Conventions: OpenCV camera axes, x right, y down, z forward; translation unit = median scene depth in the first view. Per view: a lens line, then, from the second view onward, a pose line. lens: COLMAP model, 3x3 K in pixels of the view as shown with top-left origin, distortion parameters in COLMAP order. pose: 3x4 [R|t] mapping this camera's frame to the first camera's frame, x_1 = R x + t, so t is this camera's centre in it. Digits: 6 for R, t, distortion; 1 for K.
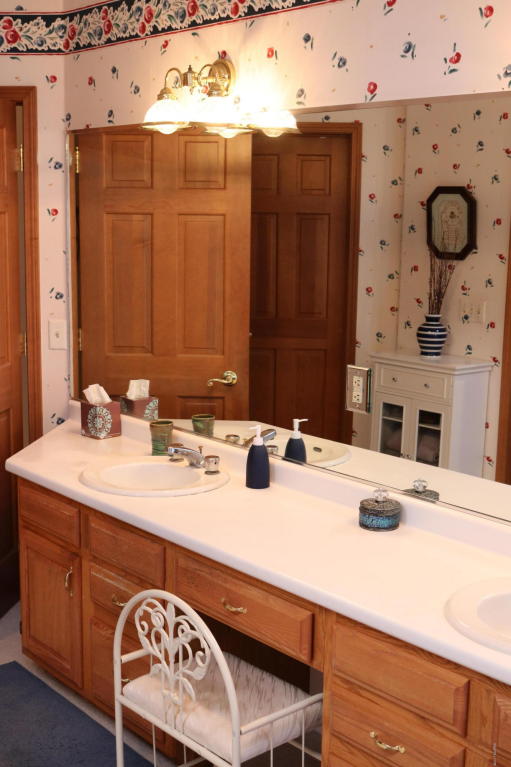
lens RADIAL K [[1047.3, 0, 255.5], [0, 1047.3, 383.5], [0, 0, 1]] dist [-0.067683, 0.086662]
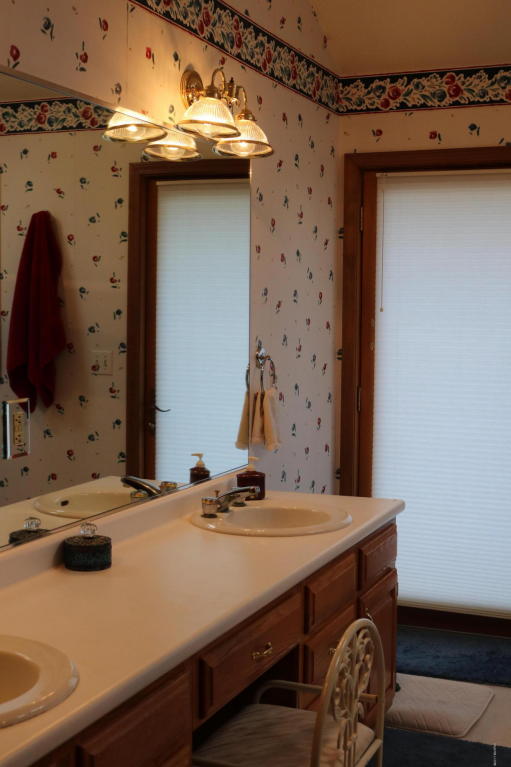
lens RADIAL K [[1047.3, 0, 255.5], [0, 1047.3, 383.5], [0, 0, 1]] dist [-0.067683, 0.086662]
pose [[-0.455520, -0.084405, 0.886215, -0.743627], [0.131330, 0.978231, 0.160673, -0.142752], [-0.880485, 0.189577, -0.434519, 1.287707]]
